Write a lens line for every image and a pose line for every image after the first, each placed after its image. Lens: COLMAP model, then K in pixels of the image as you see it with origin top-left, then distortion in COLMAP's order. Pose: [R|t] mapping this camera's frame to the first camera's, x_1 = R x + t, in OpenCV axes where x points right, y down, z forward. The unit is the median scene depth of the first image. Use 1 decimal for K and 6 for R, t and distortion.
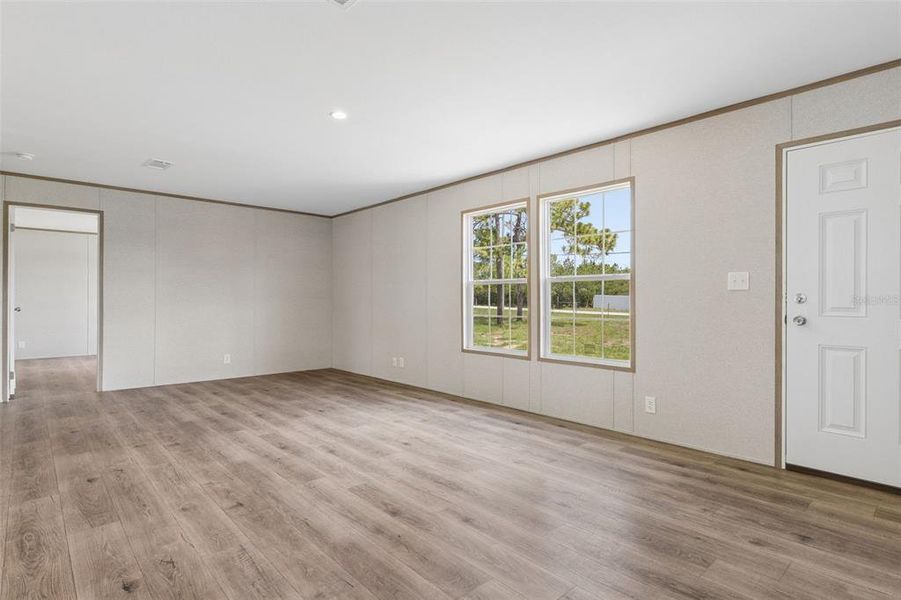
lens RADIAL K [[460.5, 0, 448.4], [0, 460.5, 289.5], [0, 0, 1]] dist [0.010692, -0.004063]
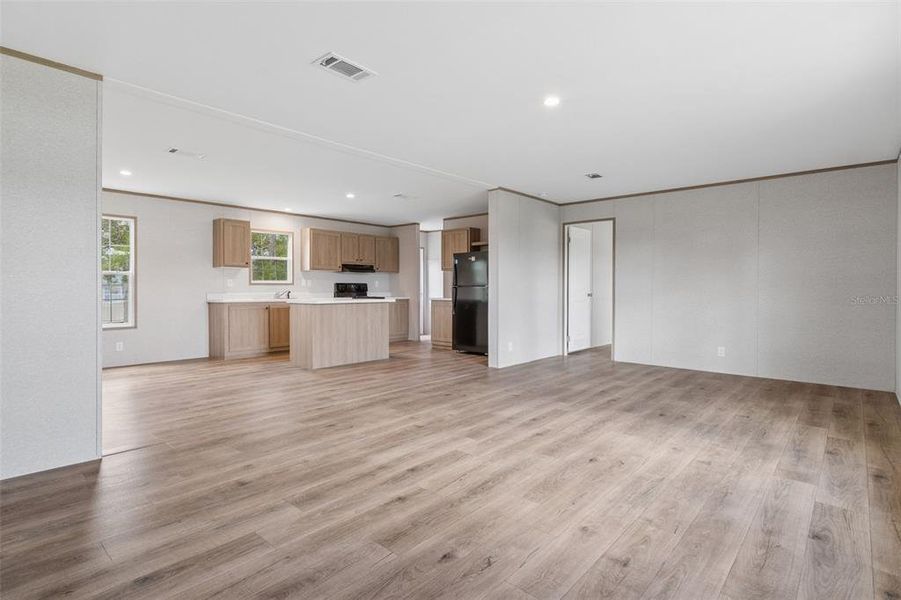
lens RADIAL K [[450.7, 0, 439.6], [0, 450.7, 245.3], [0, 0, 1]] dist [0.012989, -0.004406]
pose [[0.095350, -0.096831, -0.990723, 0.846715], [0.025943, 0.995161, -0.094768, 0.022626], [0.995106, -0.016666, 0.097401, 0.758715]]
